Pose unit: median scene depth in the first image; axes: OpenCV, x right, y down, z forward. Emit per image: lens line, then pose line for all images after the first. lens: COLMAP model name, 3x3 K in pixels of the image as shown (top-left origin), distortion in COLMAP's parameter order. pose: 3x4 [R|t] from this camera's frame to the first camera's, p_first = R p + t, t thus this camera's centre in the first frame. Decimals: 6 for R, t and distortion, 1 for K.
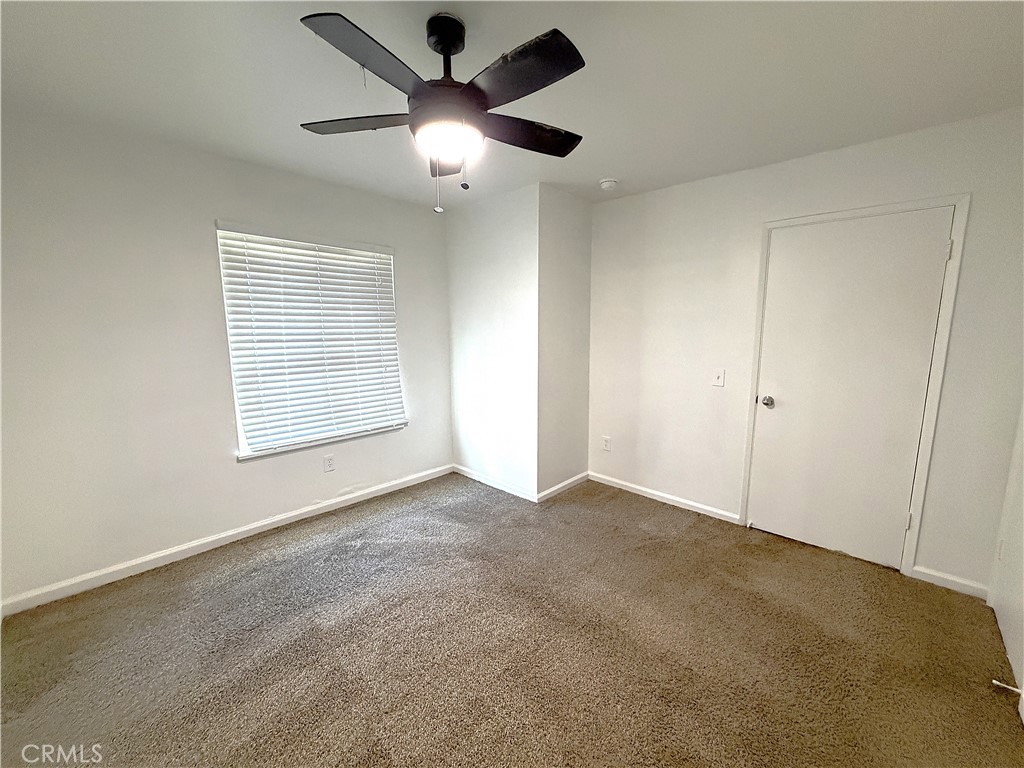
lens RADIAL K [[409.9, 0, 507.2], [0, 409.9, 384.1], [0, 0, 1]] dist [-0.001675, -0.000068]
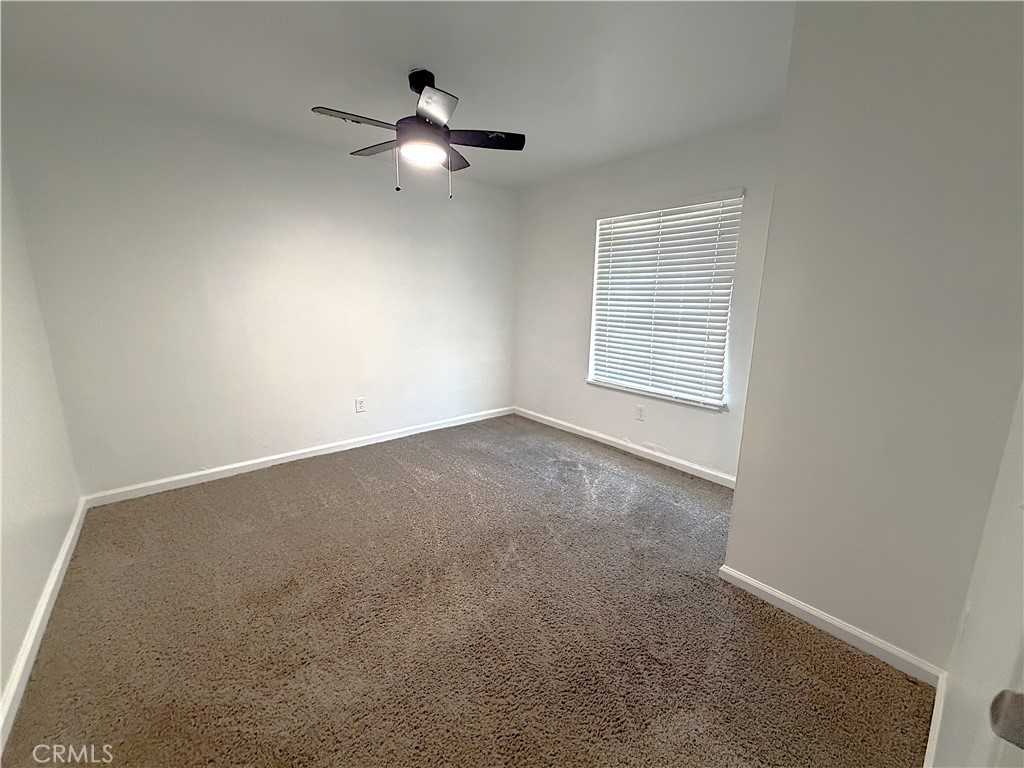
lens RADIAL K [[409.9, 0, 507.2], [0, 409.9, 384.1], [0, 0, 1]] dist [-0.001675, -0.000068]
pose [[-0.117726, 0.209390, -0.970719, 0.745518], [-0.148527, 0.962809, 0.225697, -0.088495], [0.981876, 0.170748, -0.082248, 0.803955]]
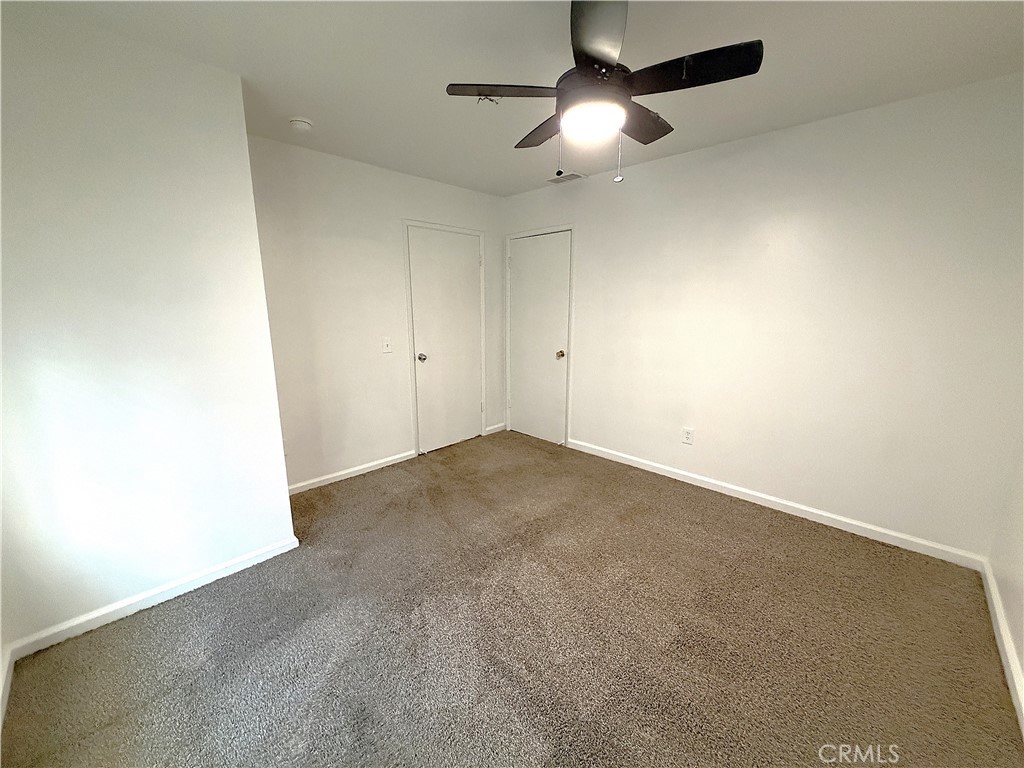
lens RADIAL K [[409.9, 0, 507.2], [0, 409.9, 384.1], [0, 0, 1]] dist [-0.001675, -0.000068]
pose [[0.006036, -0.192751, 0.981229, -0.670780], [0.147268, 0.970719, 0.189780, -0.083207], [-0.989078, 0.143358, 0.034245, 0.657011]]
